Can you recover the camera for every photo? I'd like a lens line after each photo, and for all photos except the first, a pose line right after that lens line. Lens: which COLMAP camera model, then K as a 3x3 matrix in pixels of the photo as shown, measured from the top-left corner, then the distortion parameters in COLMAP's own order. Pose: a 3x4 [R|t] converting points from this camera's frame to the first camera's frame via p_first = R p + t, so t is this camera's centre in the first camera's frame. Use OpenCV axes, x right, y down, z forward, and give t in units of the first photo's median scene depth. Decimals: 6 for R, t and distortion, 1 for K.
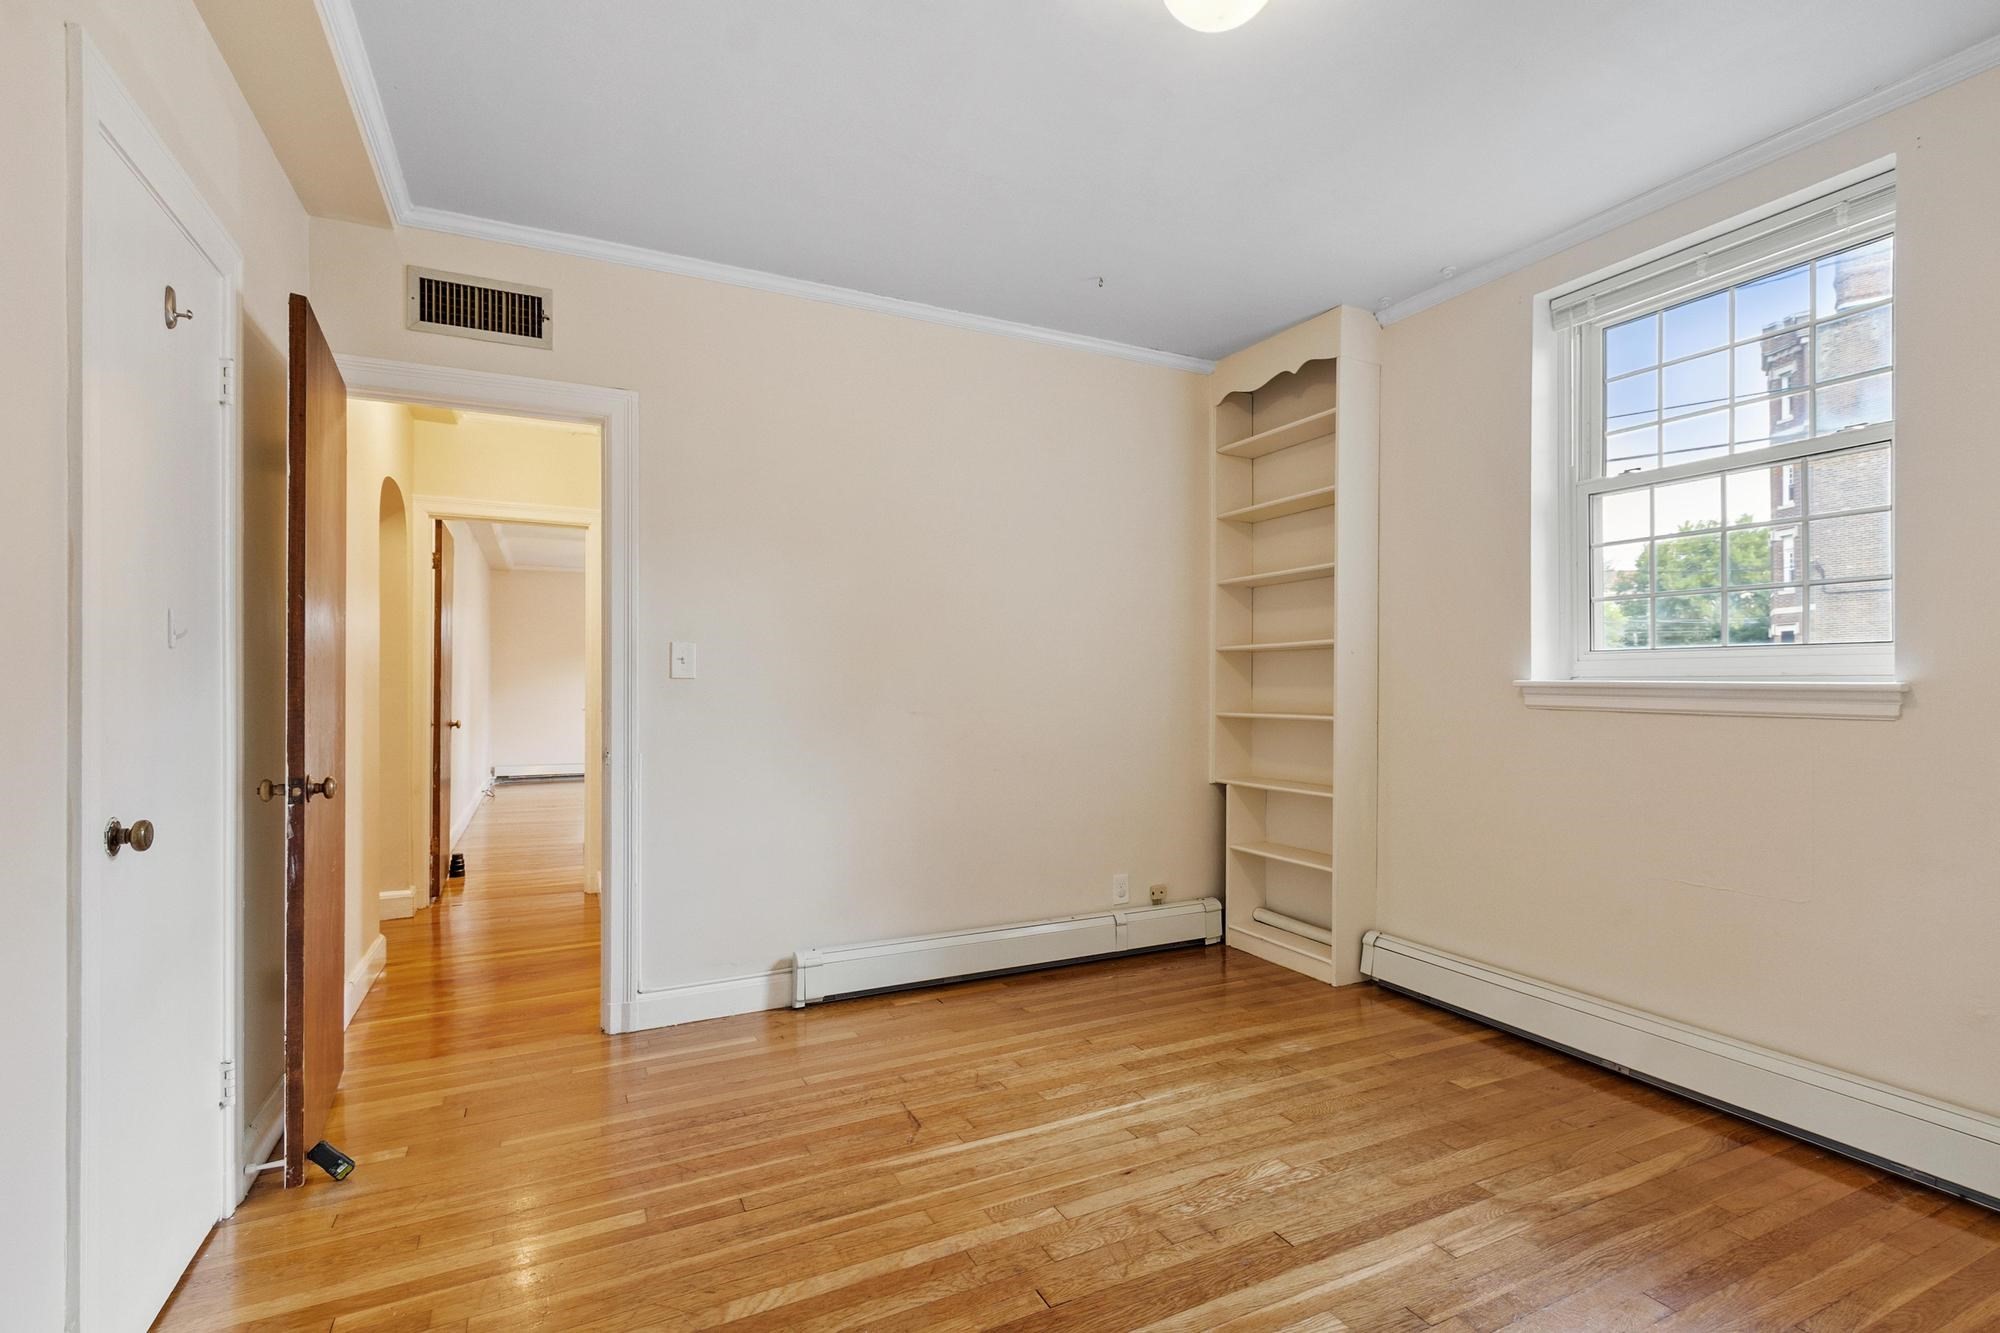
lens RADIAL K [[915.5, 0, 999.1], [0, 915.5, 686.3], [0, 0, 1]] dist [-0.000288, -0.000353]
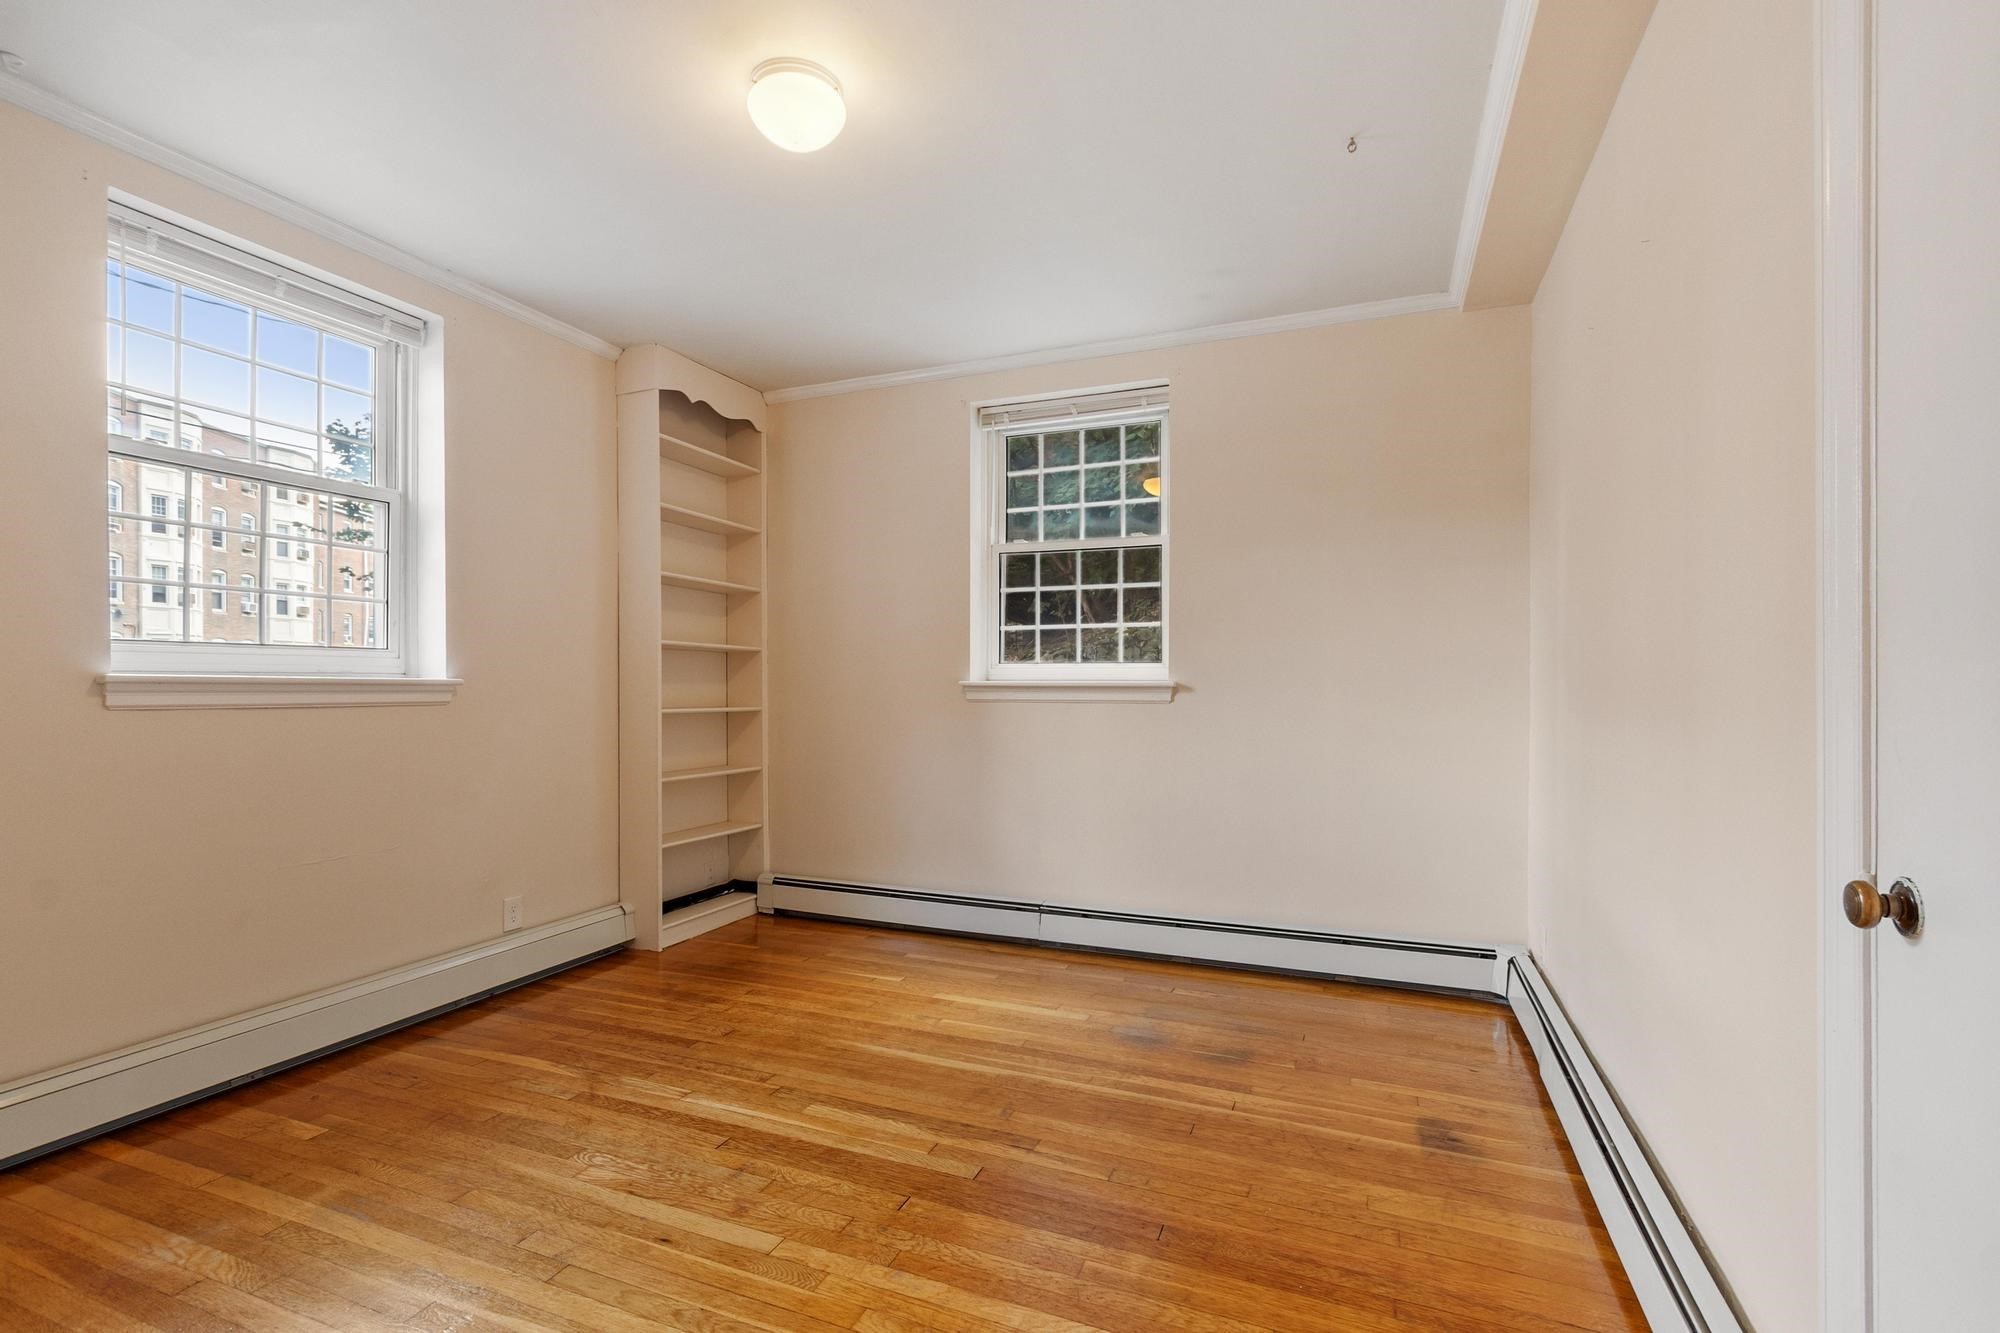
lens RADIAL K [[895.5, 0, 997.6], [0, 895.5, 678.4], [0, 0, 1]] dist [-0.001026, -0.000060]
pose [[-0.663332, 0.003626, 0.748316, -0.734161], [0.002225, 0.999993, -0.002874, 0.001426], [-0.748322, -0.000241, -0.663336, 1.378477]]
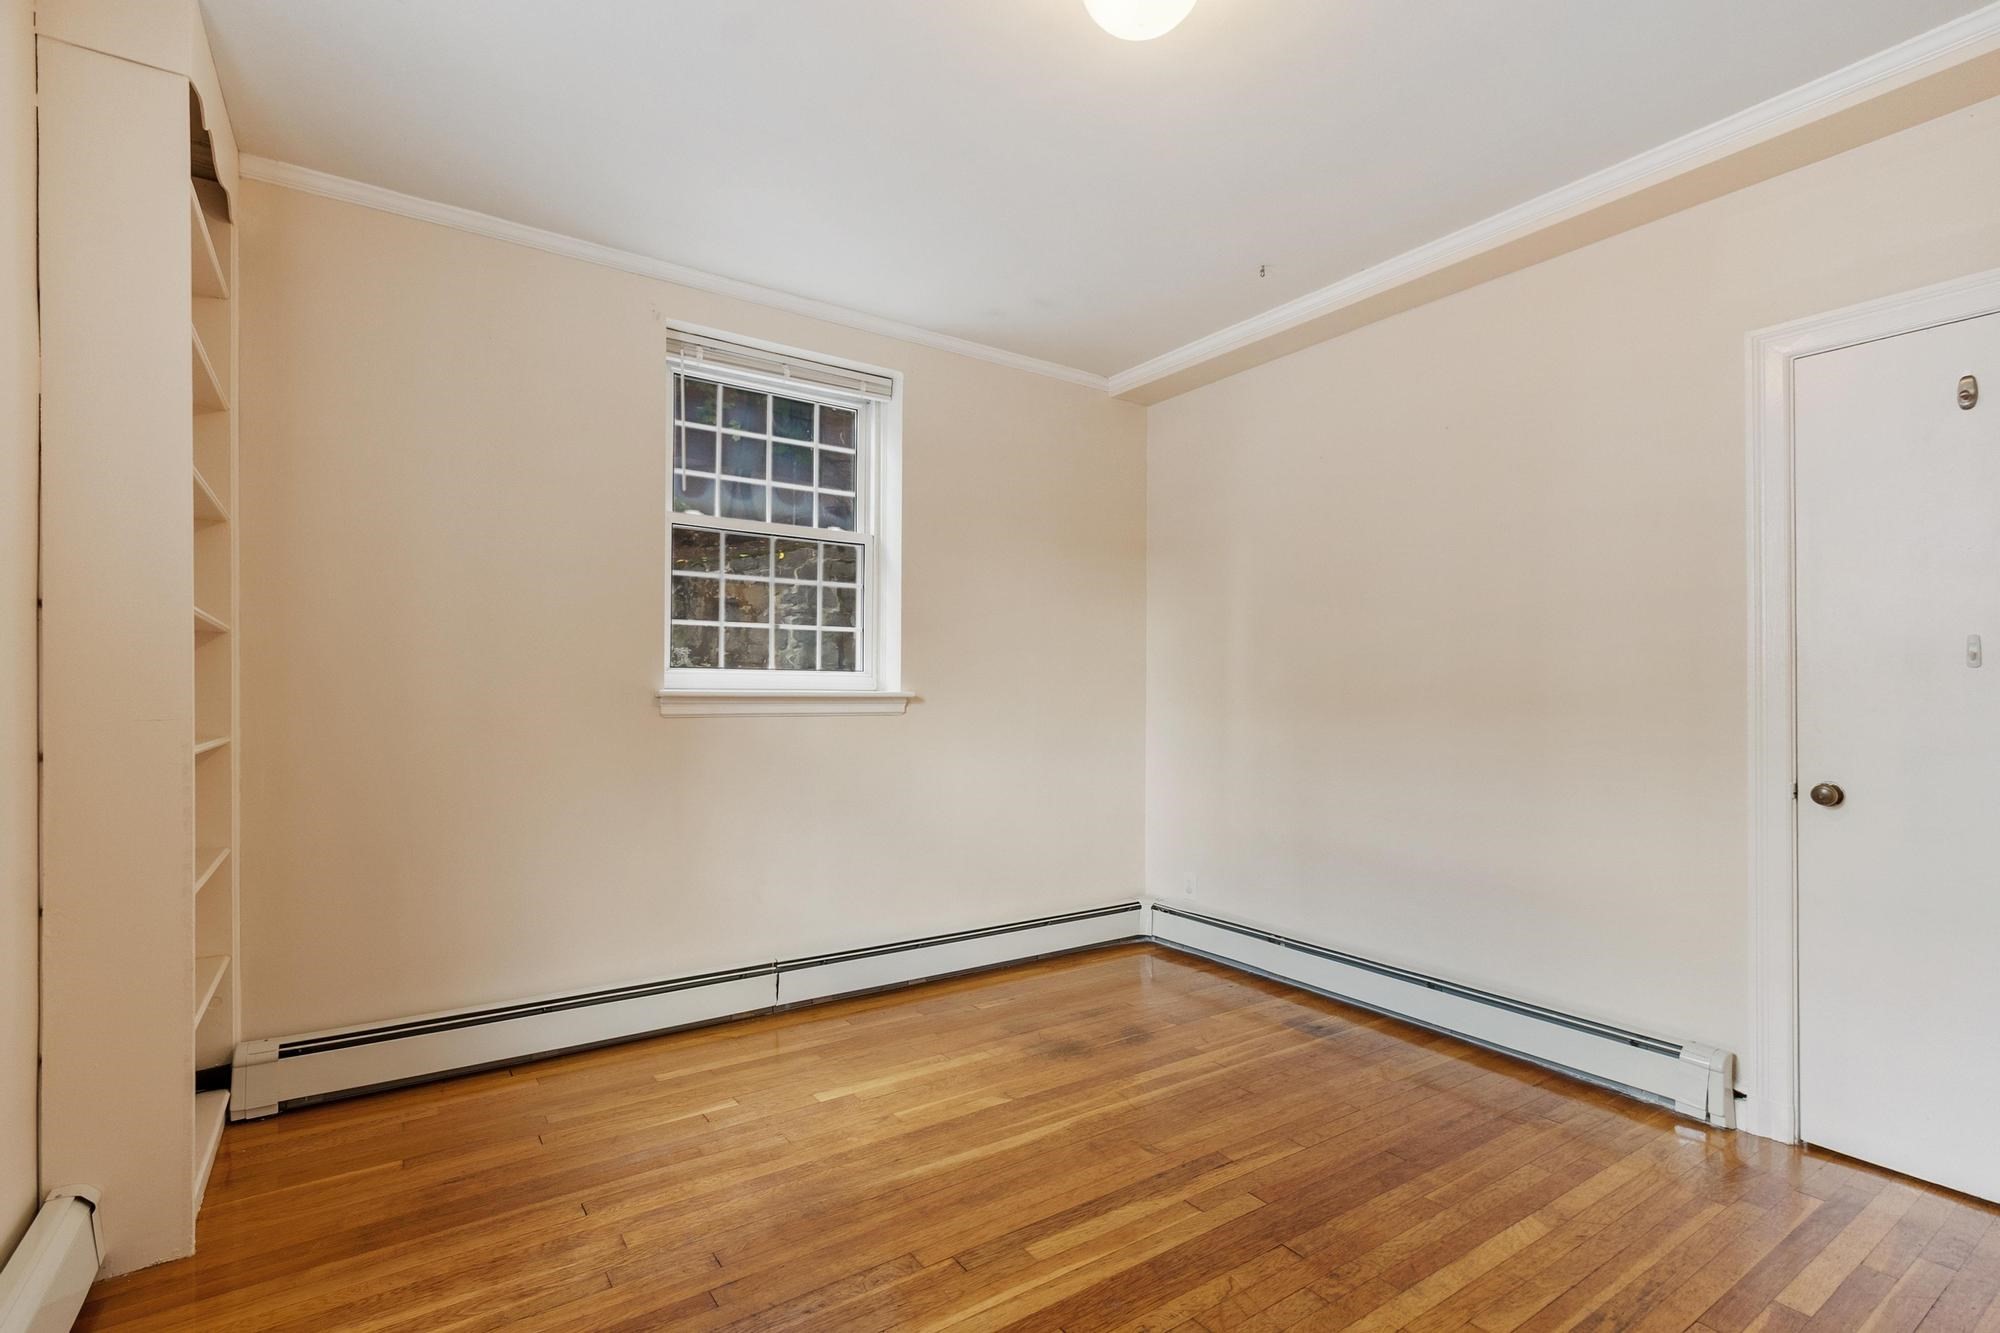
lens RADIAL K [[915.5, 0, 999.1], [0, 915.5, 686.3], [0, 0, 1]] dist [-0.000288, -0.000353]
pose [[-0.990515, -0.002944, -0.137373, 0.453043], [-0.002398, 0.999989, -0.004141, -0.000958], [0.137384, -0.003773, -0.990511, 1.683283]]
